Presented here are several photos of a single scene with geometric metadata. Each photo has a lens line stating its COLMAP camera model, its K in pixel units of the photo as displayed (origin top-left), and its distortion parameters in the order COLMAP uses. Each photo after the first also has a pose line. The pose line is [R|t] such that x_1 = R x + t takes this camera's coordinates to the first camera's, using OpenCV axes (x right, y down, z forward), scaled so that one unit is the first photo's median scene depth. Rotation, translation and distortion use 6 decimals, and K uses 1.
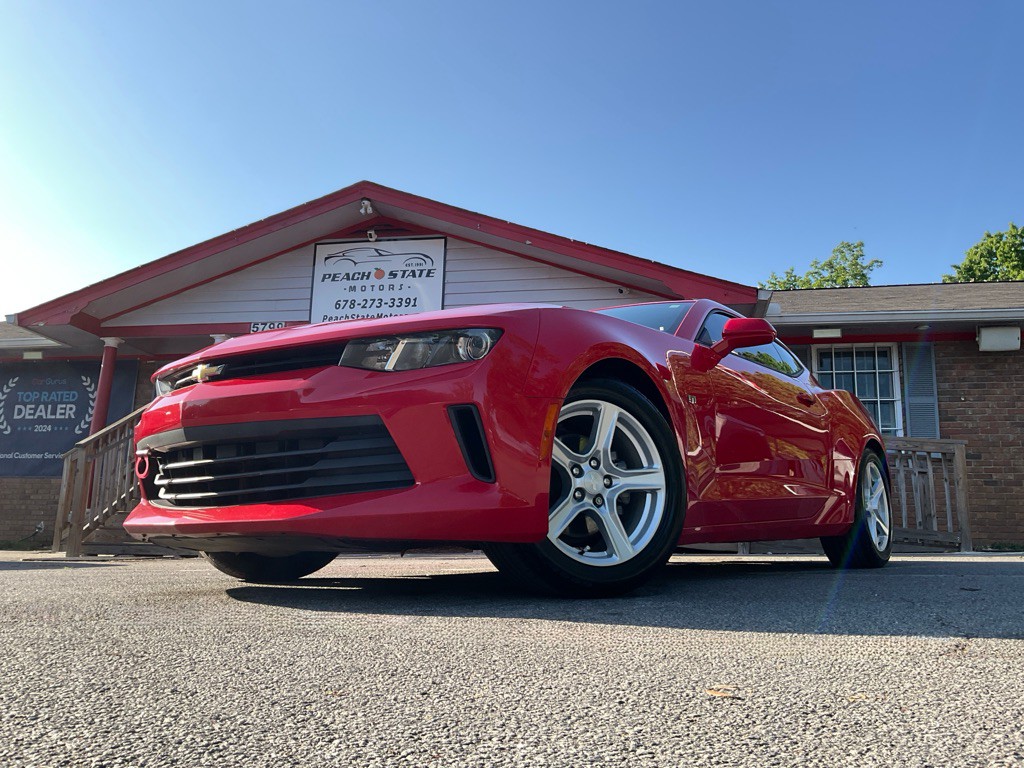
lens RADIAL K [[871.0, 0, 497.1], [0, 871.0, 386.1], [0, 0, 1]] dist [0.091049, -0.170225]
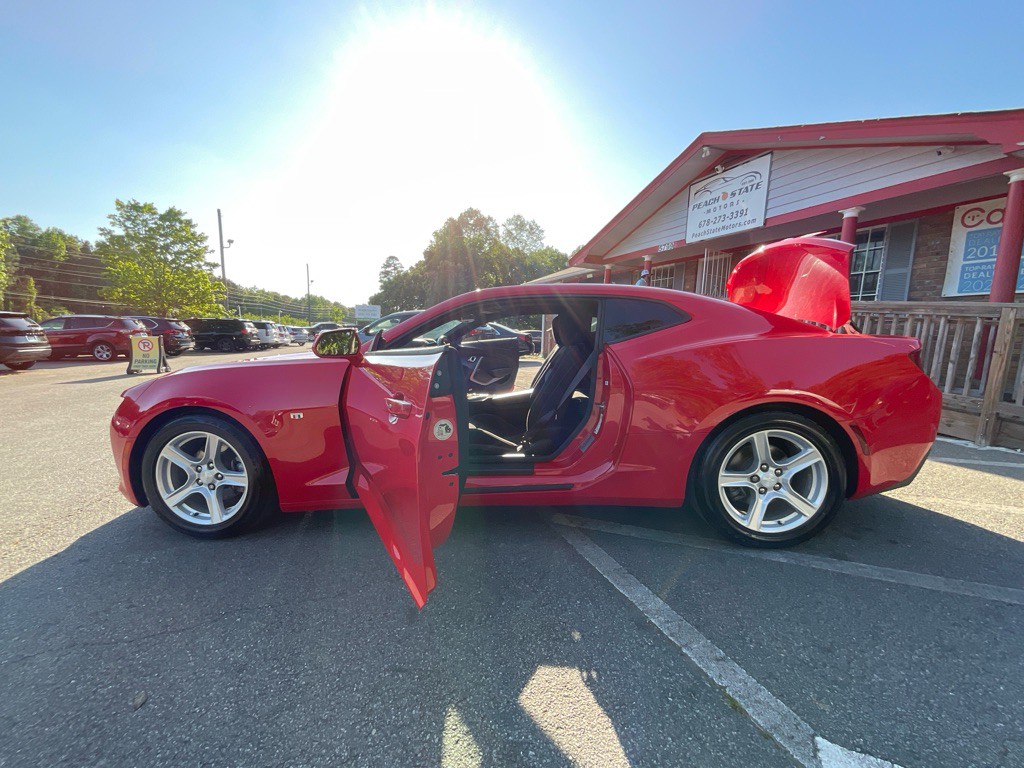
lens RADIAL K [[420.4, 0, 512.0], [0, 420.4, 384.0], [0, 0, 1]] dist [0.001255, 0.000183]
pose [[0.531105, 0.100138, -0.841368, 0.304610], [0.163832, 0.962116, 0.217927, -0.041066], [0.831316, -0.253586, 0.494579, 0.302123]]
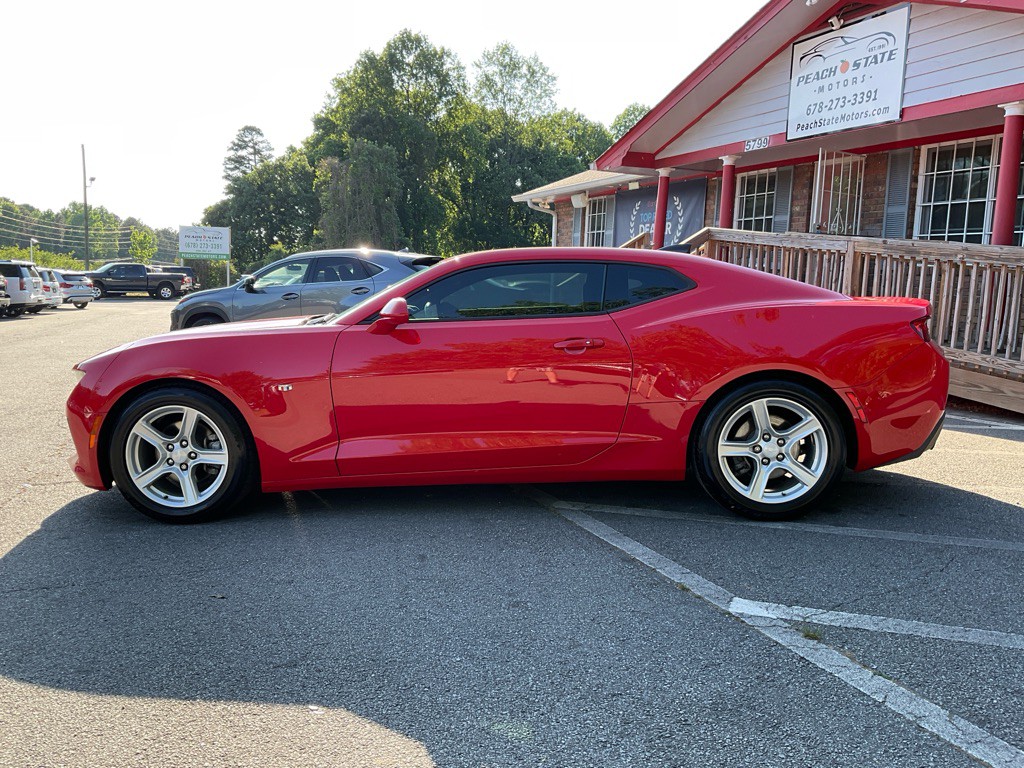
lens RADIAL K [[871.0, 0, 497.1], [0, 871.0, 386.1], [0, 0, 1]] dist [0.091049, -0.170225]
pose [[0.536589, 0.097955, -0.838139, 0.475685], [0.164320, 0.962097, 0.217643, -0.072365], [0.827691, -0.254507, 0.500154, 0.188686]]
